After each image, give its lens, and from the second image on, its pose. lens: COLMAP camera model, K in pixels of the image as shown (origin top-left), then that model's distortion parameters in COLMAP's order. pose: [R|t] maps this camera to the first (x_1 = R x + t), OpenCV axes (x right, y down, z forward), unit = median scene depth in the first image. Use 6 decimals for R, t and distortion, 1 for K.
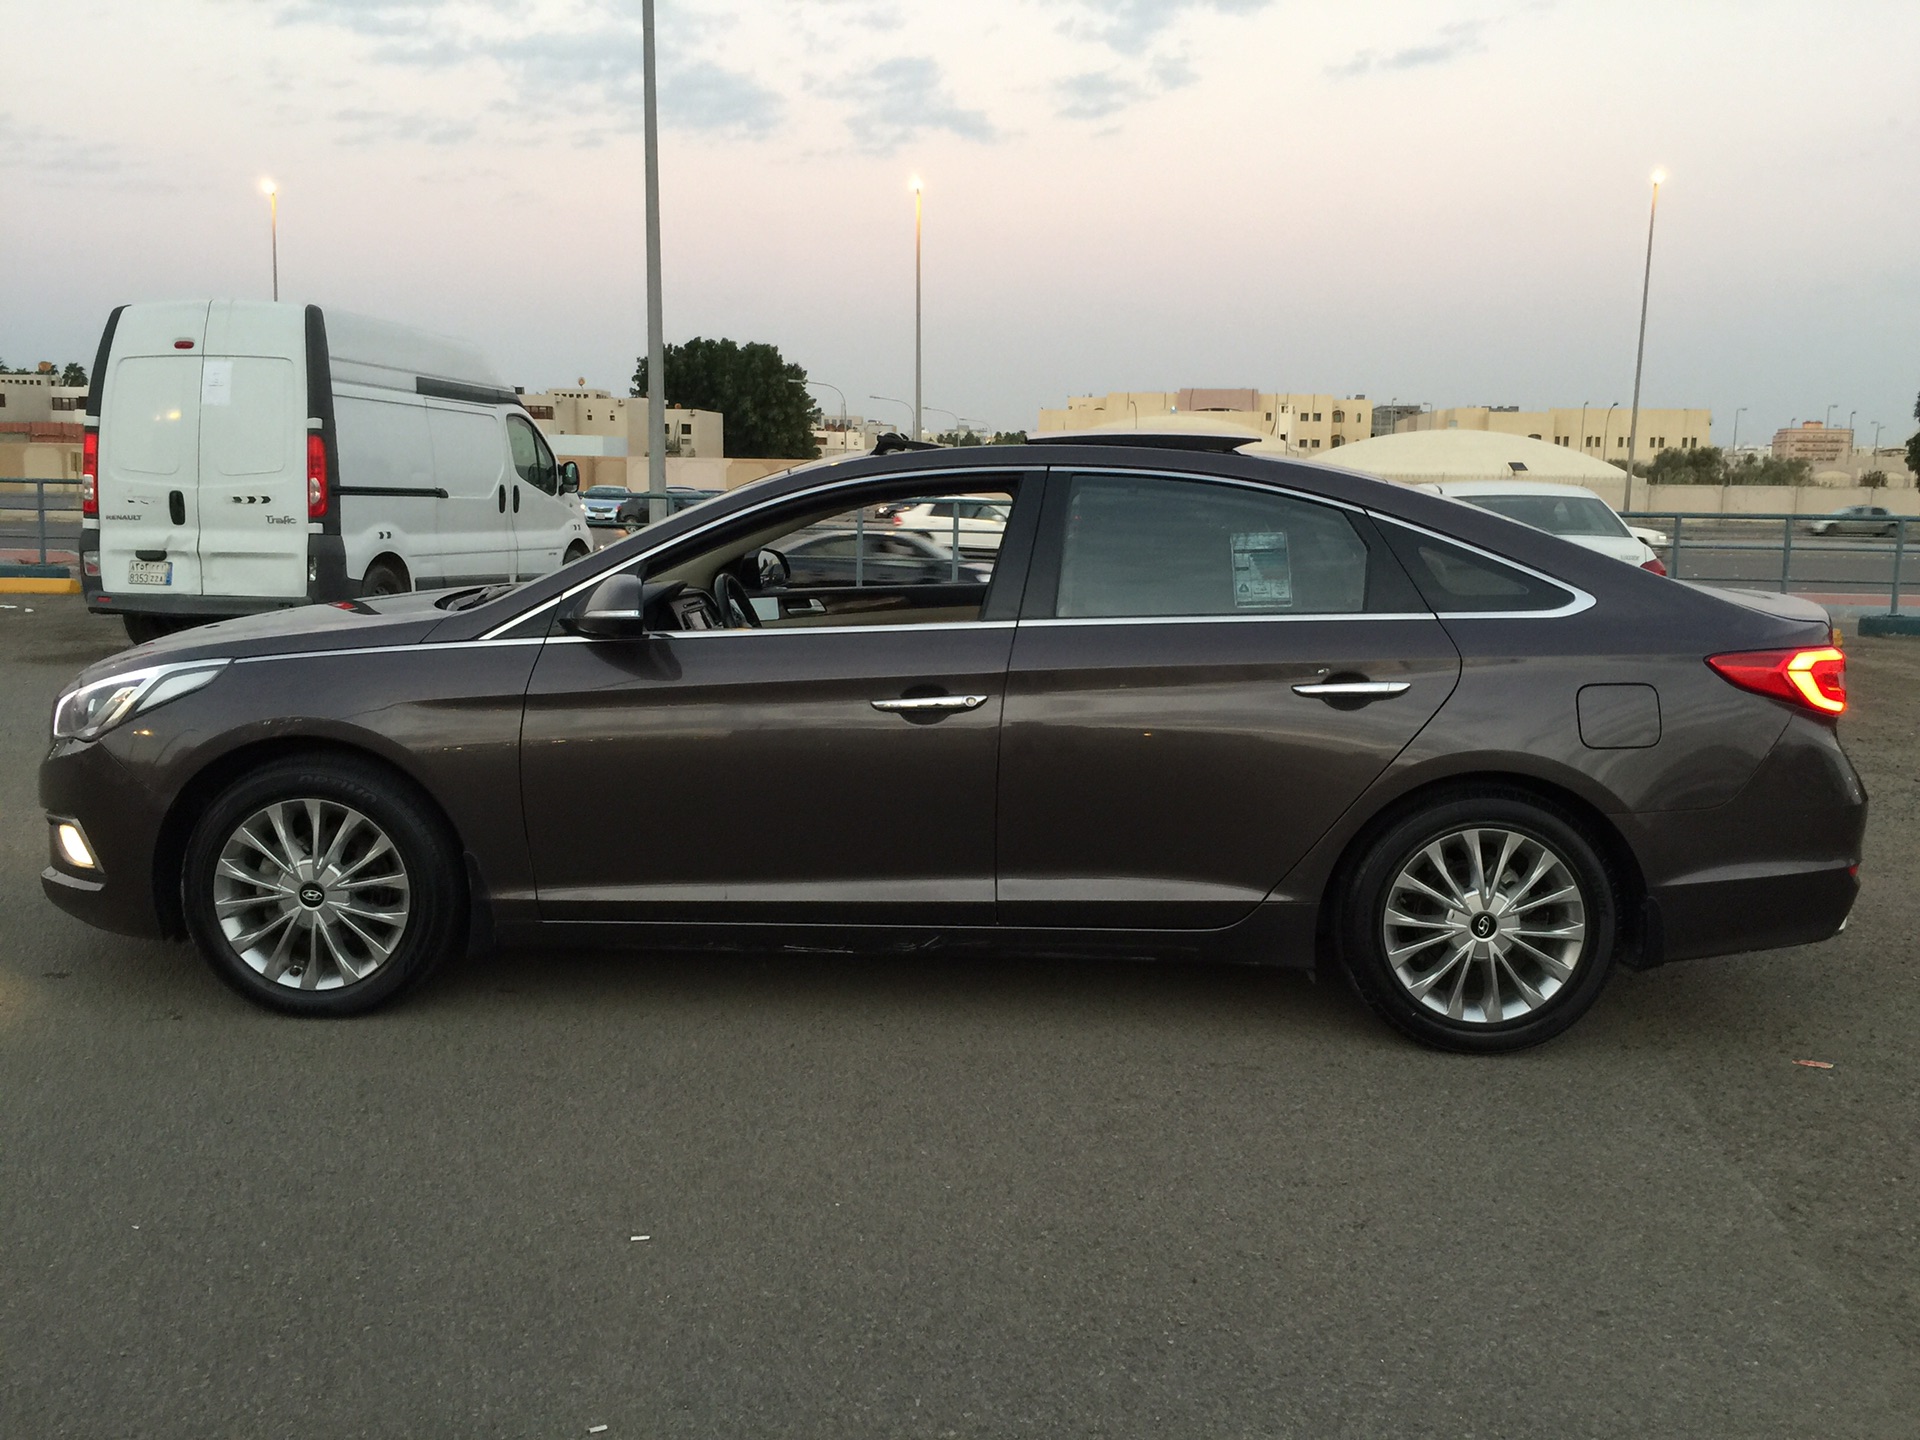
lens RADIAL K [[1638.9, 0, 976.7], [0, 1638.9, 701.2], [0, 0, 1]] dist [0.067671, -0.098522]
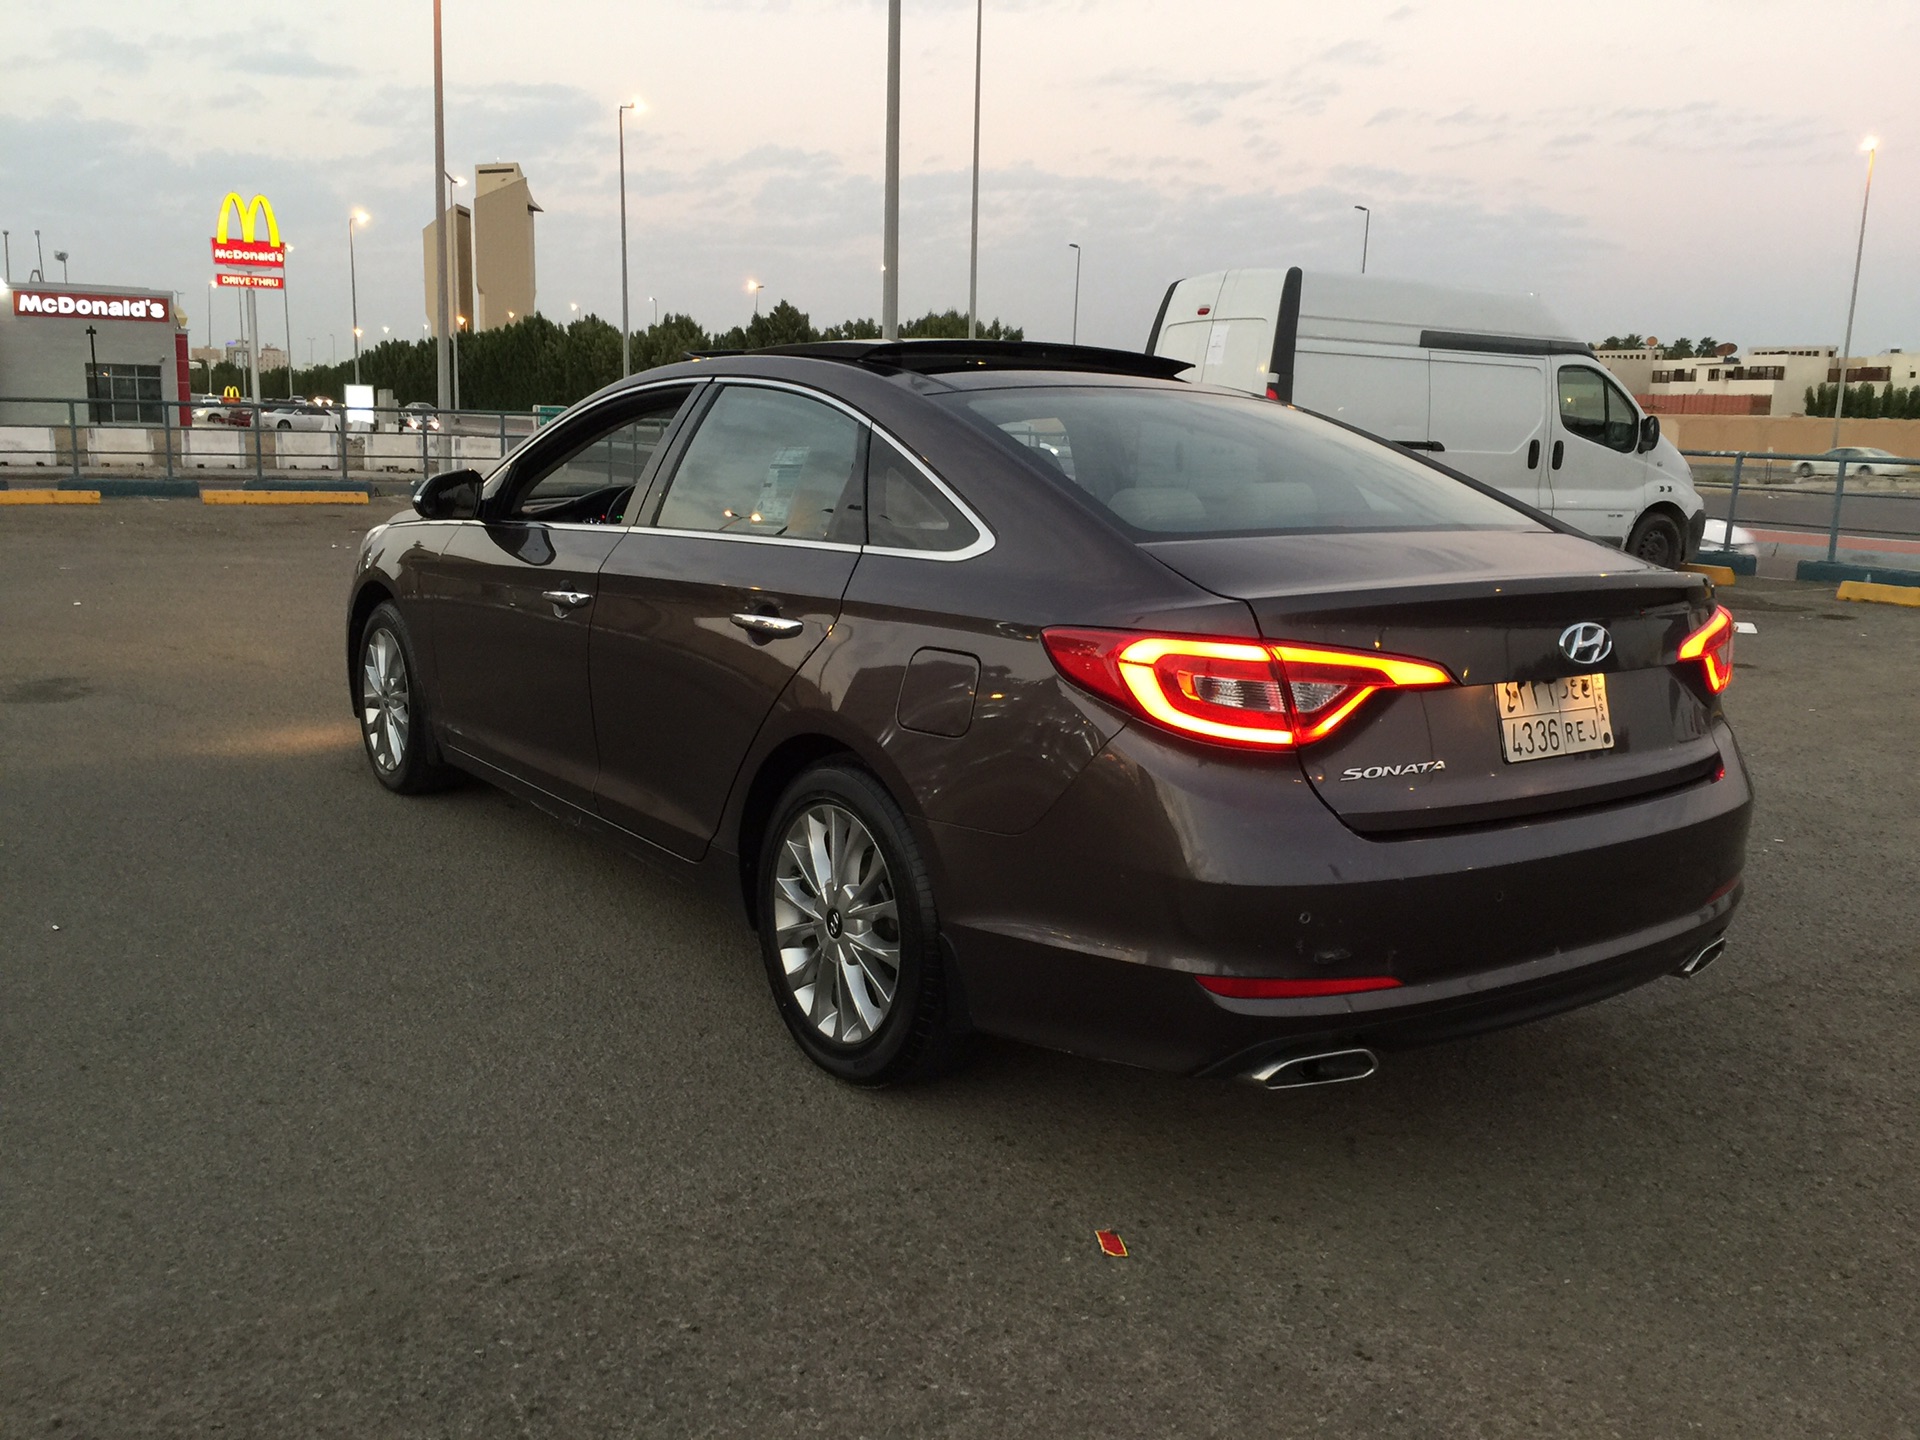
lens RADIAL K [[1620.9, 0, 970.8], [0, 1620.9, 714.6], [0, 0, 1]] dist [0.086028, -0.126852]
pose [[0.613590, 0.142207, -0.776714, 0.335313], [-0.122313, 0.988894, 0.084429, -0.015654], [0.780094, 0.043198, 0.624169, 0.185576]]
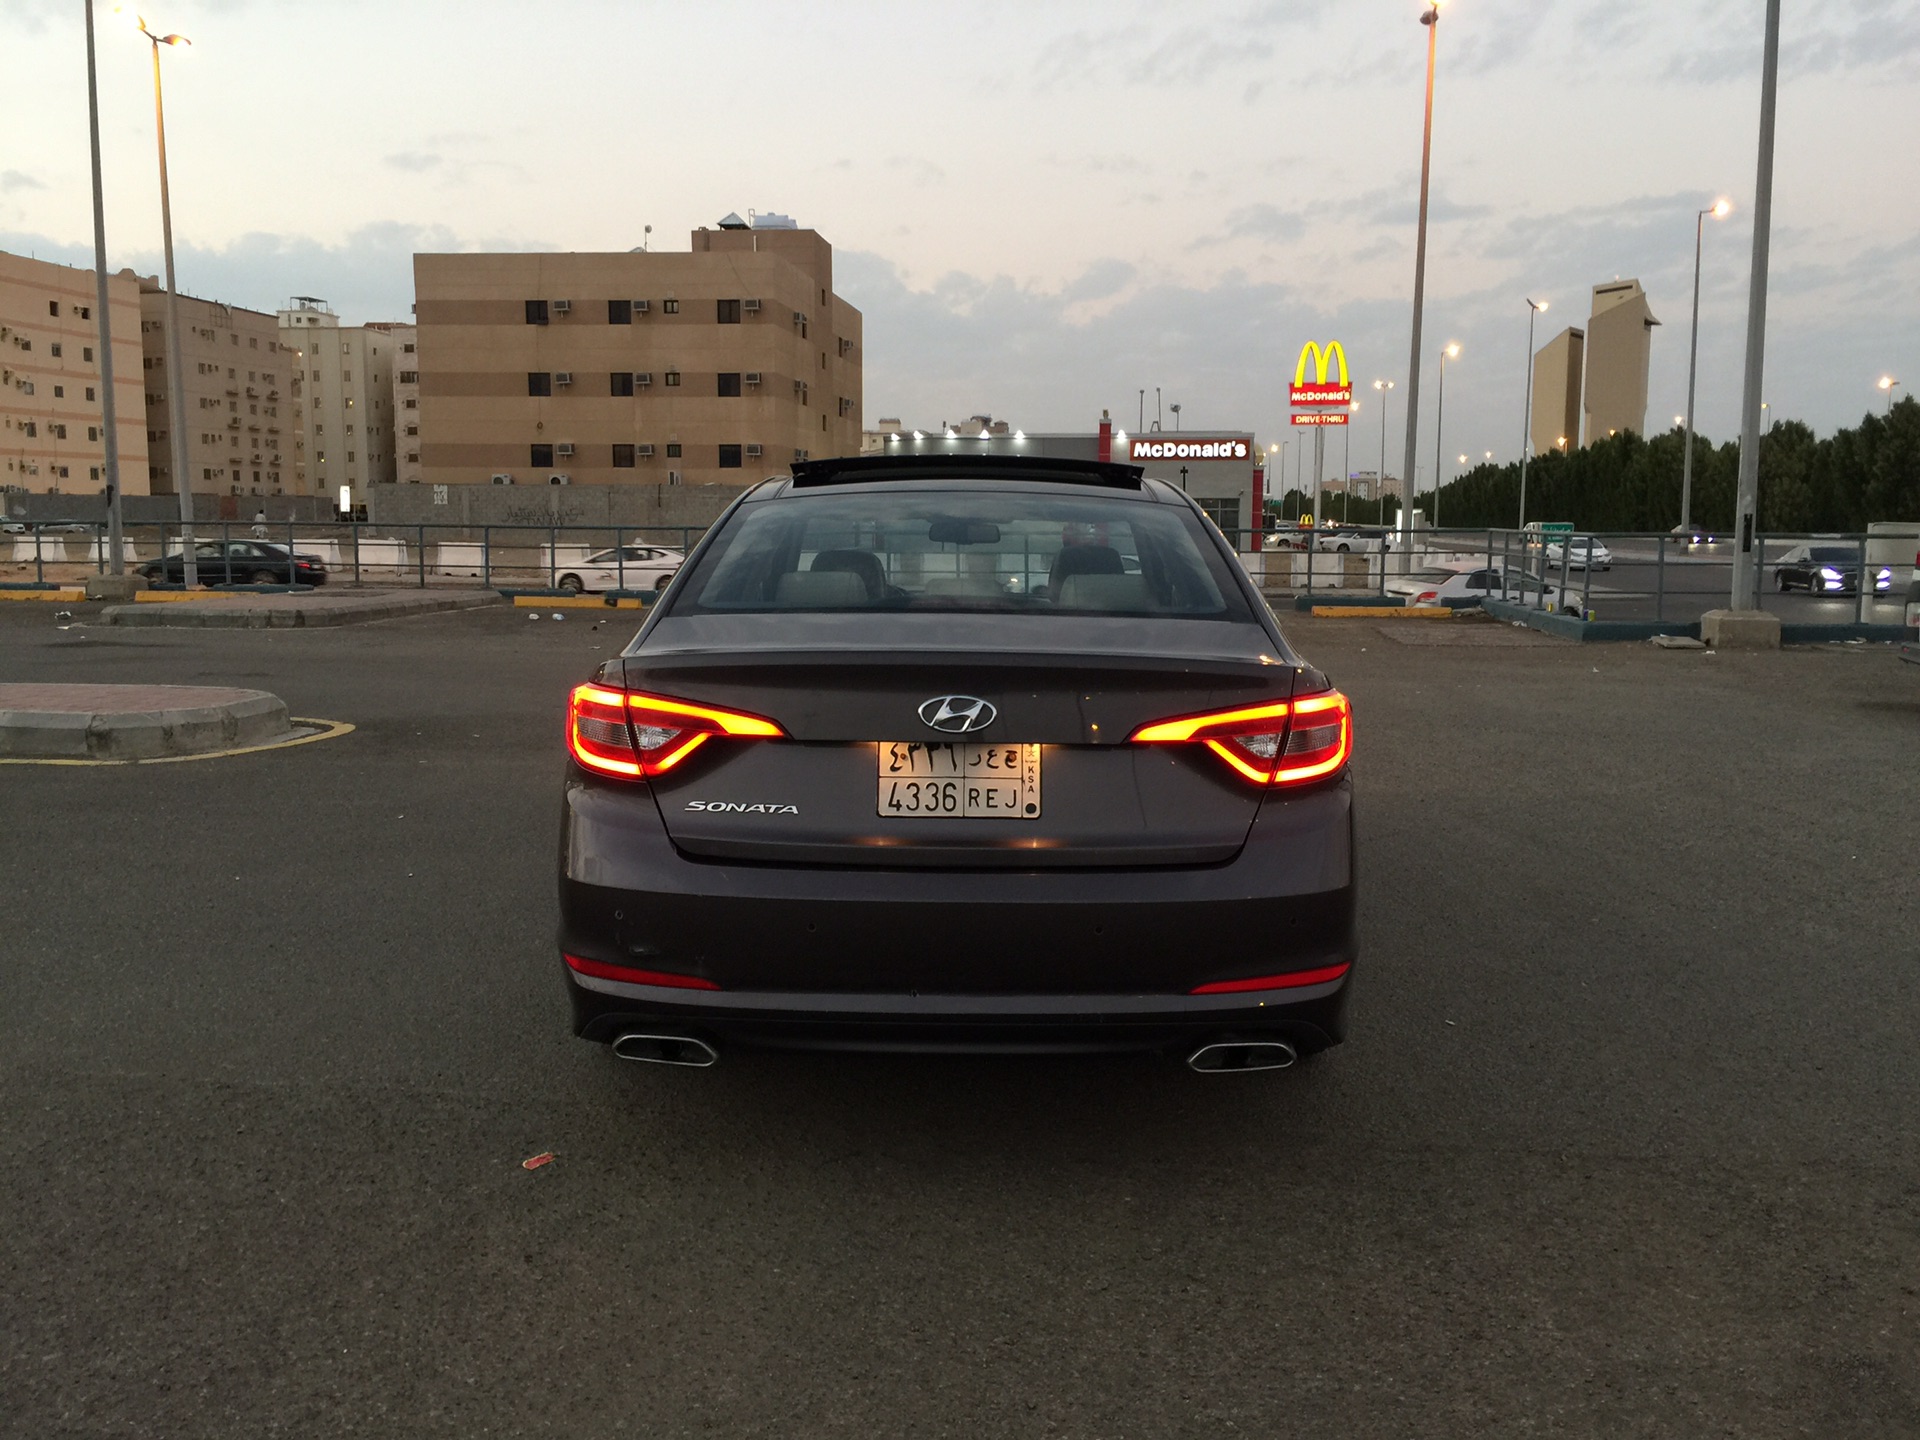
lens RADIAL K [[1620.9, 0, 970.8], [0, 1620.9, 714.6], [0, 0, 1]] dist [0.086028, -0.126852]
pose [[0.021017, 0.102535, -0.994507, 0.466171], [-0.137055, 0.985632, 0.098724, -0.043651], [0.990340, 0.134227, 0.034768, 0.406668]]
